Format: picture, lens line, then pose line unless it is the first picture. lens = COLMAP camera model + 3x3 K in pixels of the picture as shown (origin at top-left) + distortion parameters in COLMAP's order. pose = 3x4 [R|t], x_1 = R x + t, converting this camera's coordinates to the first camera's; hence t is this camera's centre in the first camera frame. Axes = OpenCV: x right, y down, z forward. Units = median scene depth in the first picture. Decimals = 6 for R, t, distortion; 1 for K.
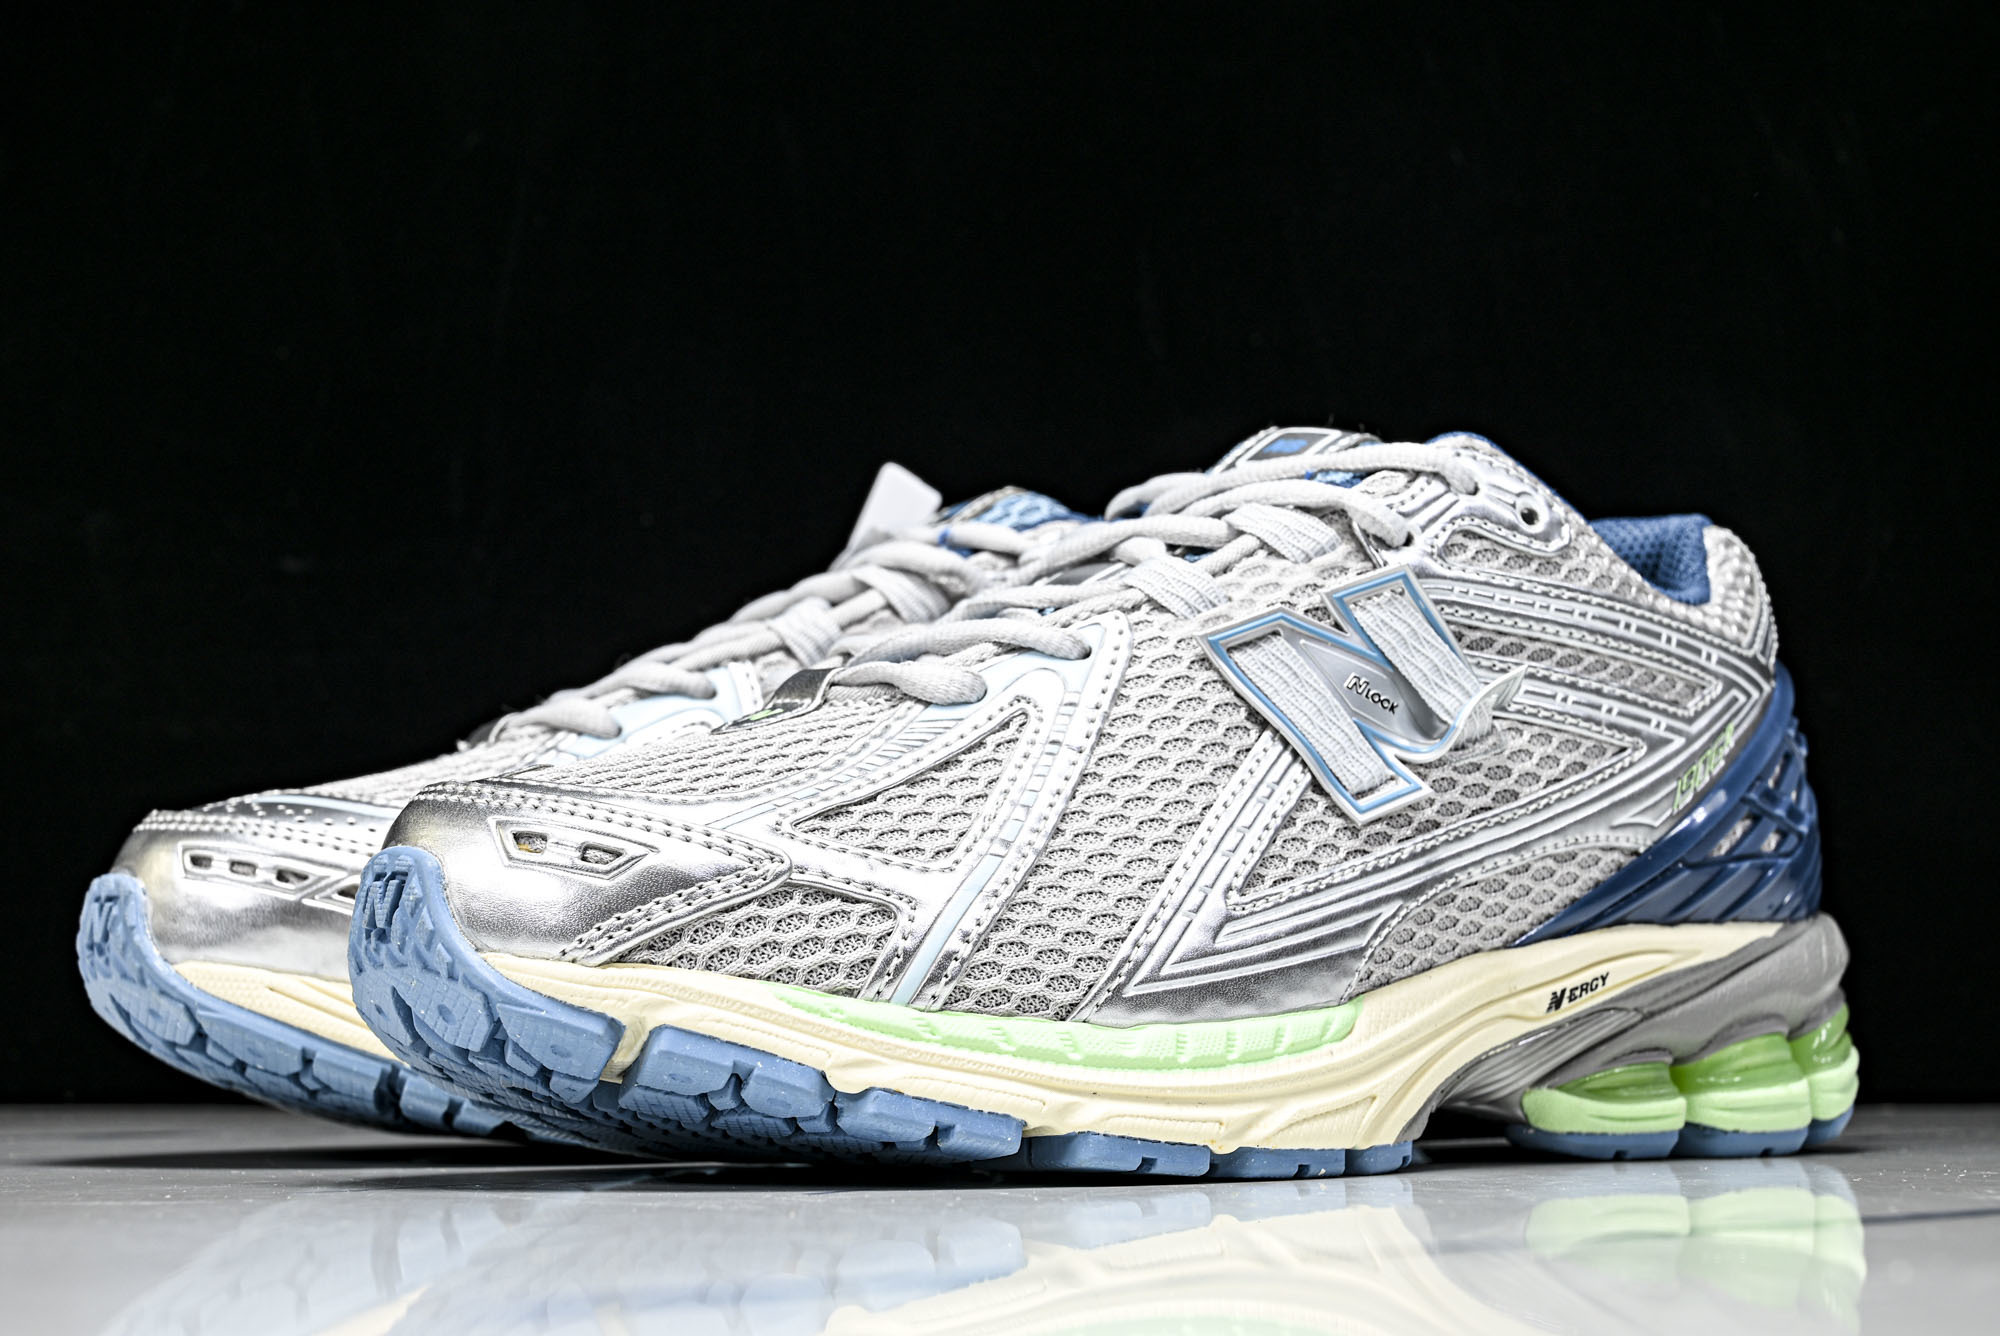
lens RADIAL K [[3194.7, 0, 995.7], [0, 3194.7, 683.8], [0, 0, 1]] dist [-0.002111, 0.000000]
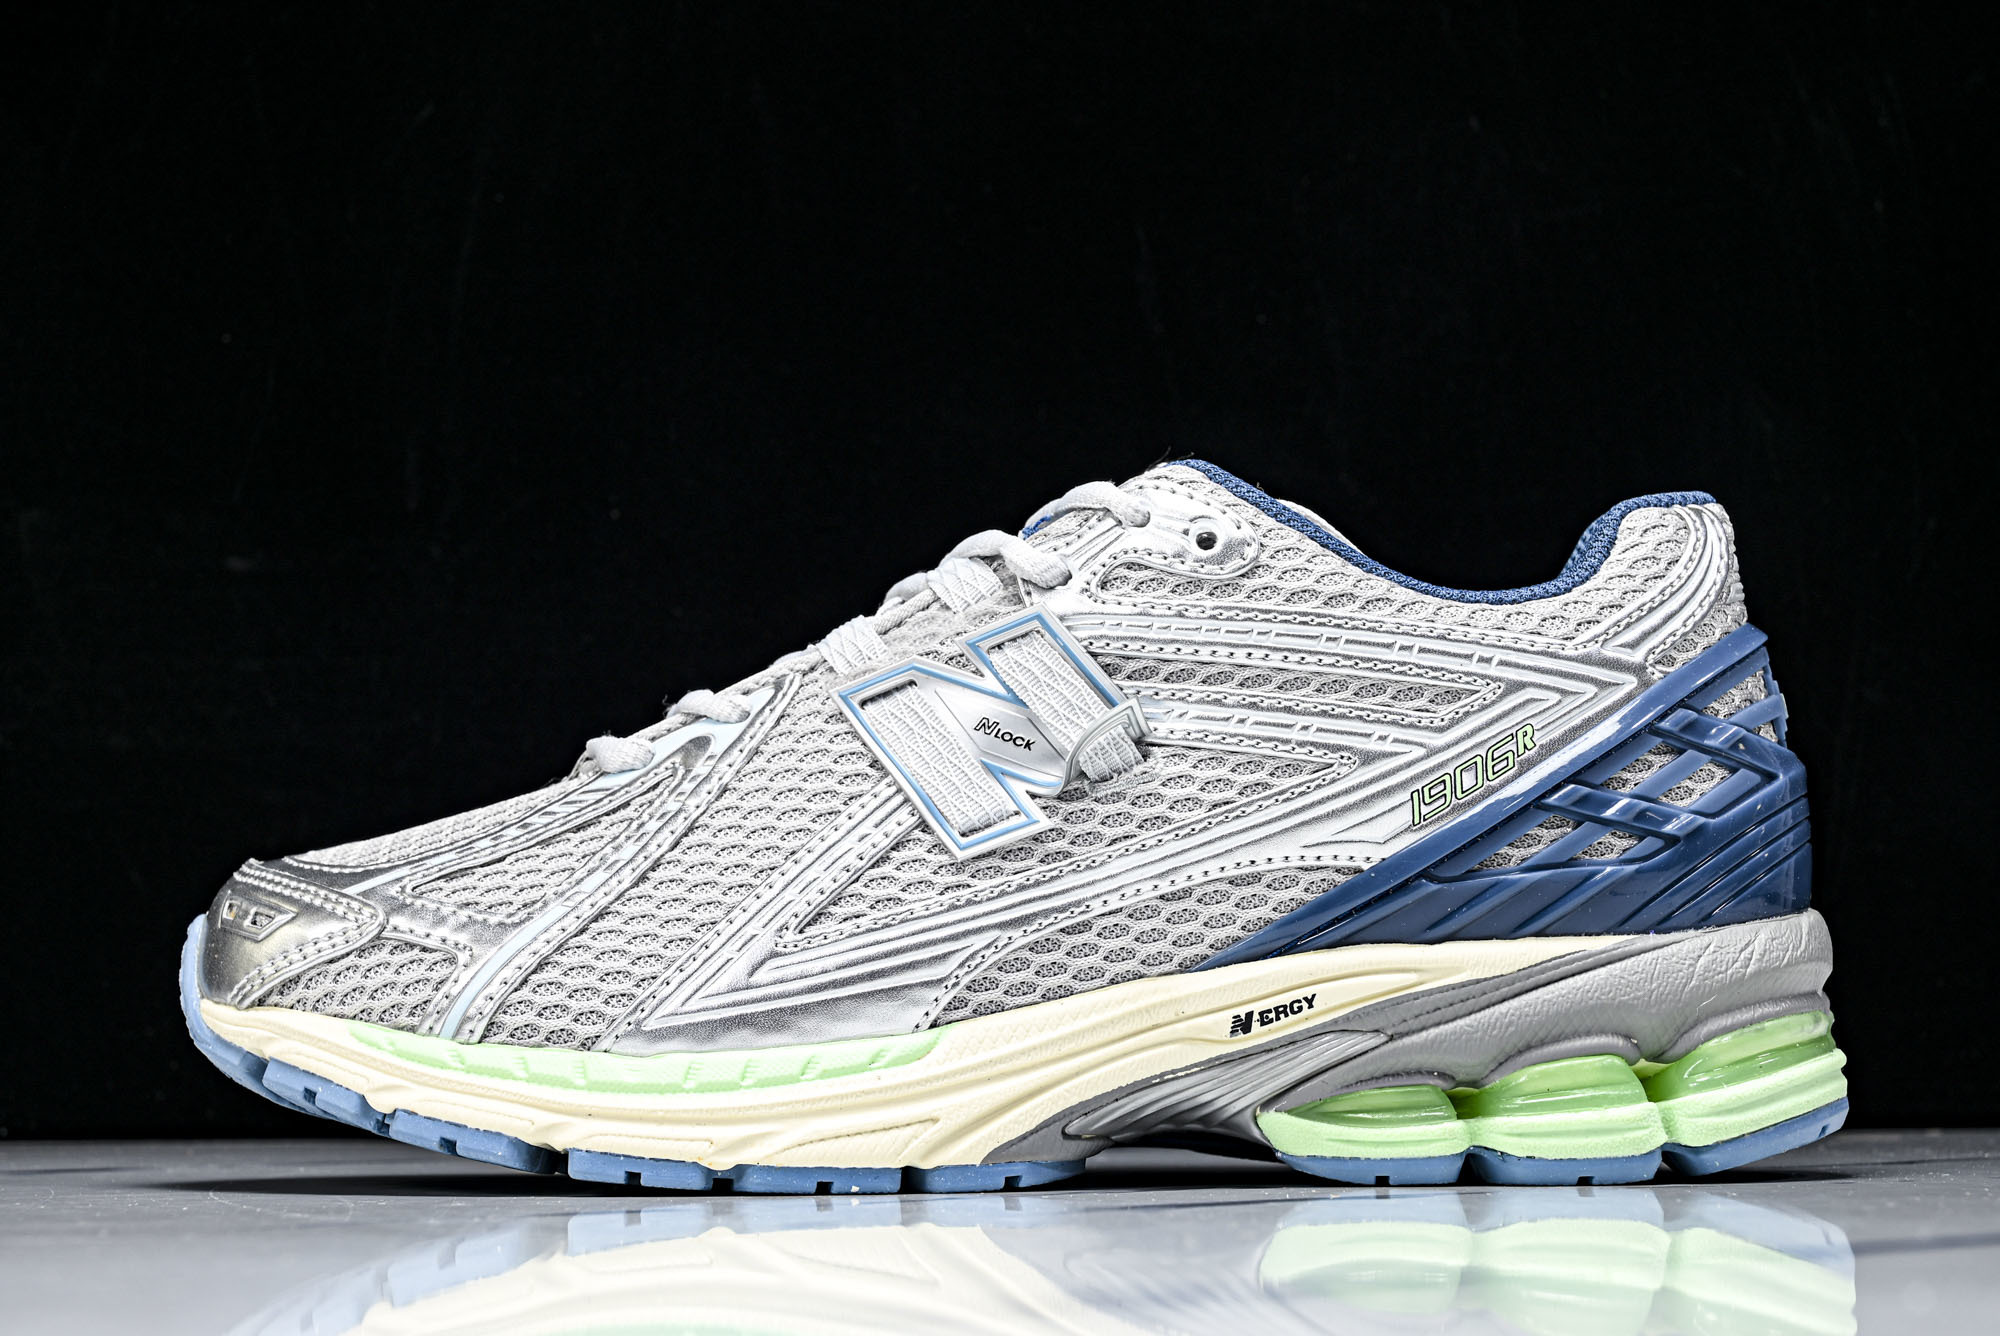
lens RADIAL K [[3438.8, 0, 1003.5], [0, 3438.8, 674.5], [0, 0, 1]] dist [0.013362, 0.000000]
pose [[0.780009, -0.069315, -0.621917, 0.815729], [0.075887, 0.996989, -0.015939, 0.001996], [0.621150, -0.034763, 0.782921, 0.119584]]
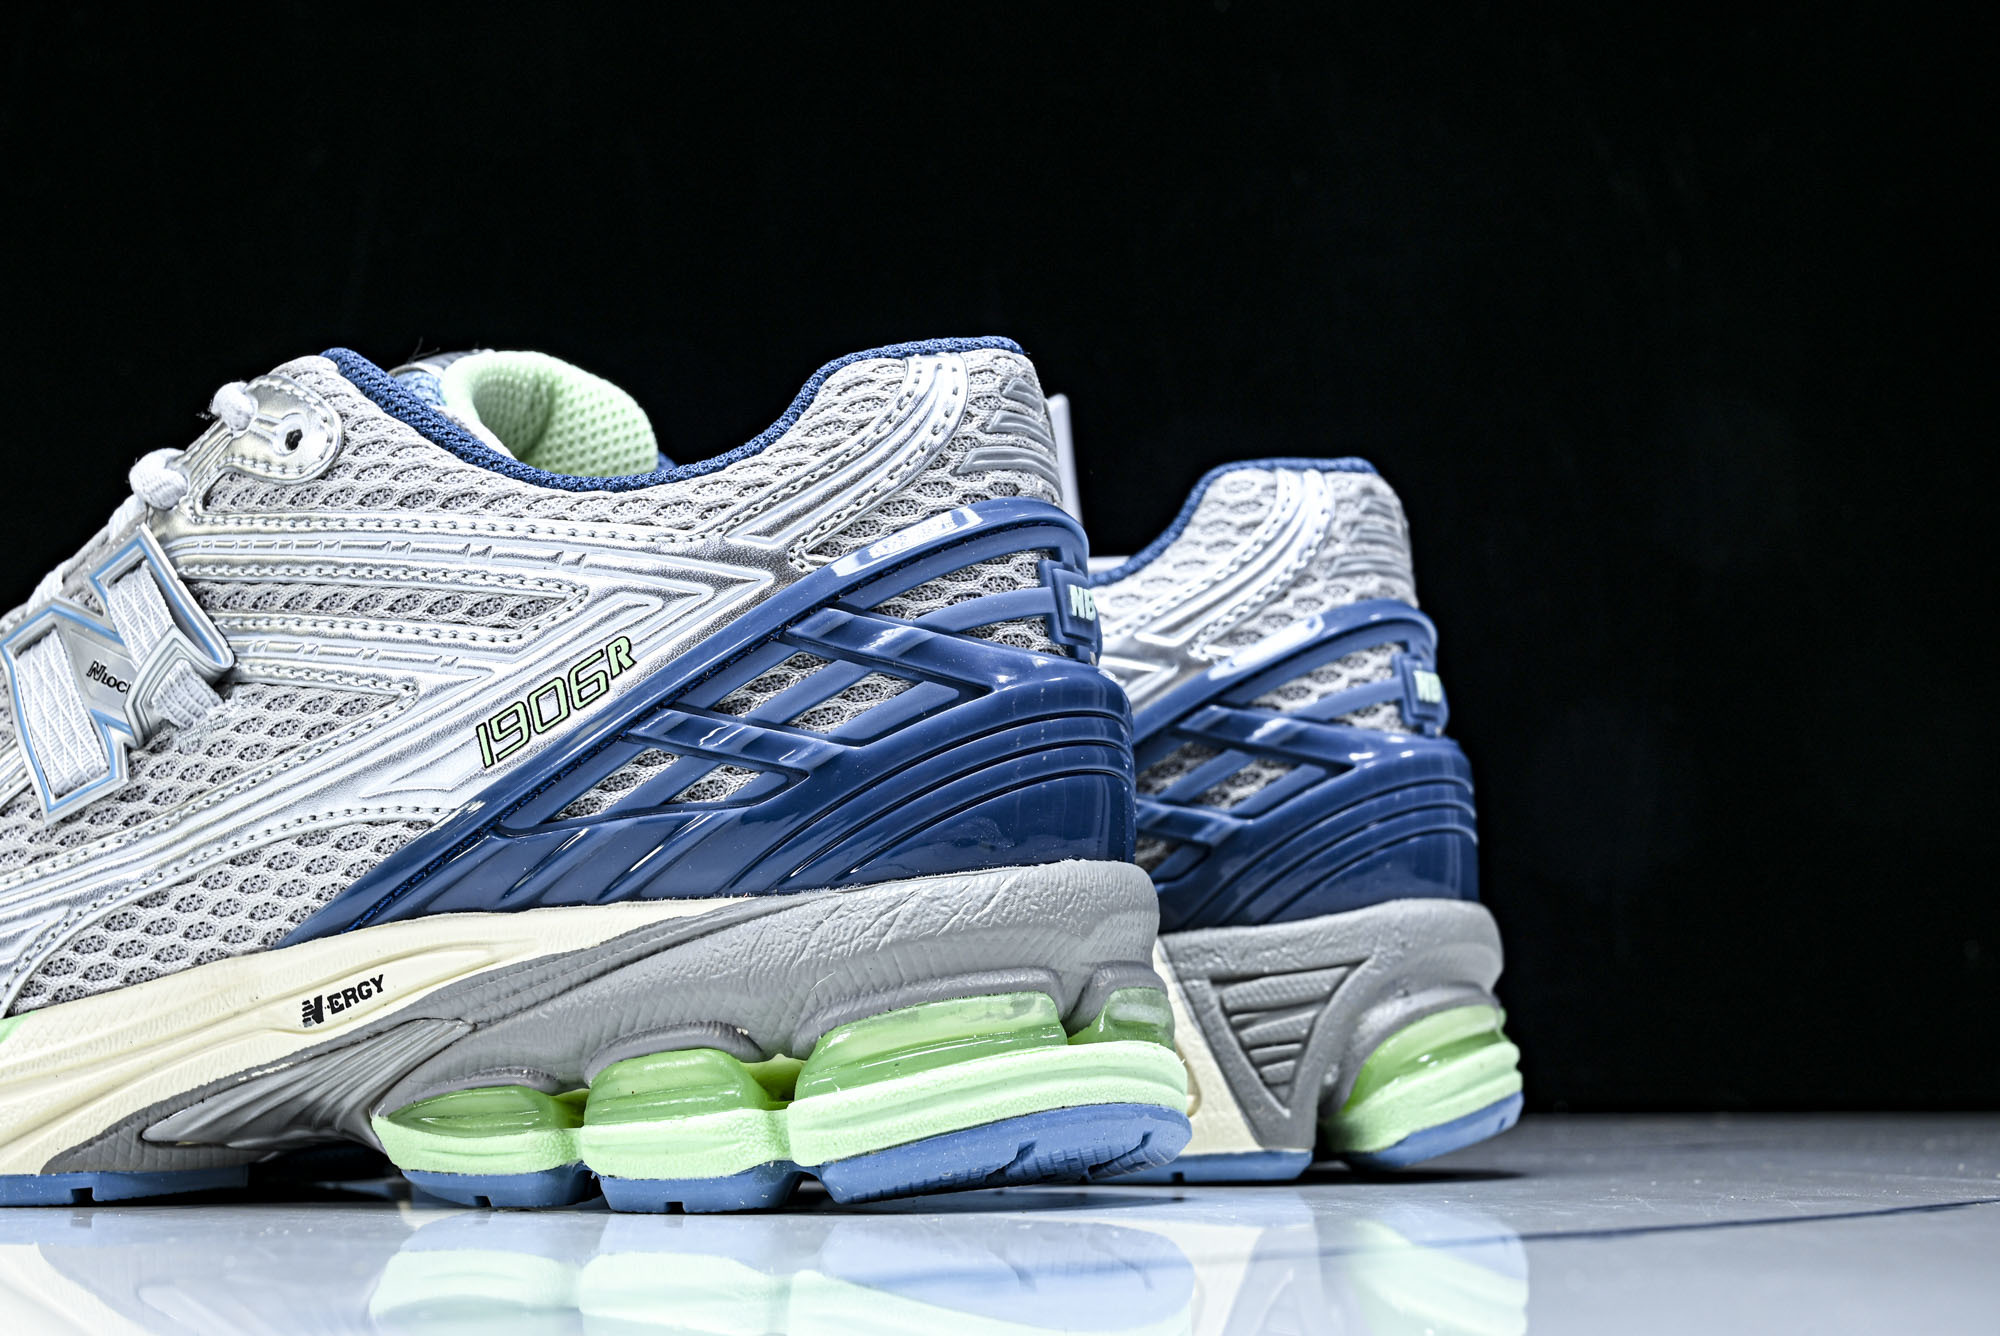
lens RADIAL K [[3194.7, 0, 1009.0], [0, 3194.7, 663.8], [0, 0, 1]] dist [-0.002111, 0.000000]
pose [[0.458784, -0.103413, -0.882510, 1.034769], [0.107302, 0.992384, -0.060506, 0.081418], [0.882045, -0.066936, 0.466386, 0.798773]]
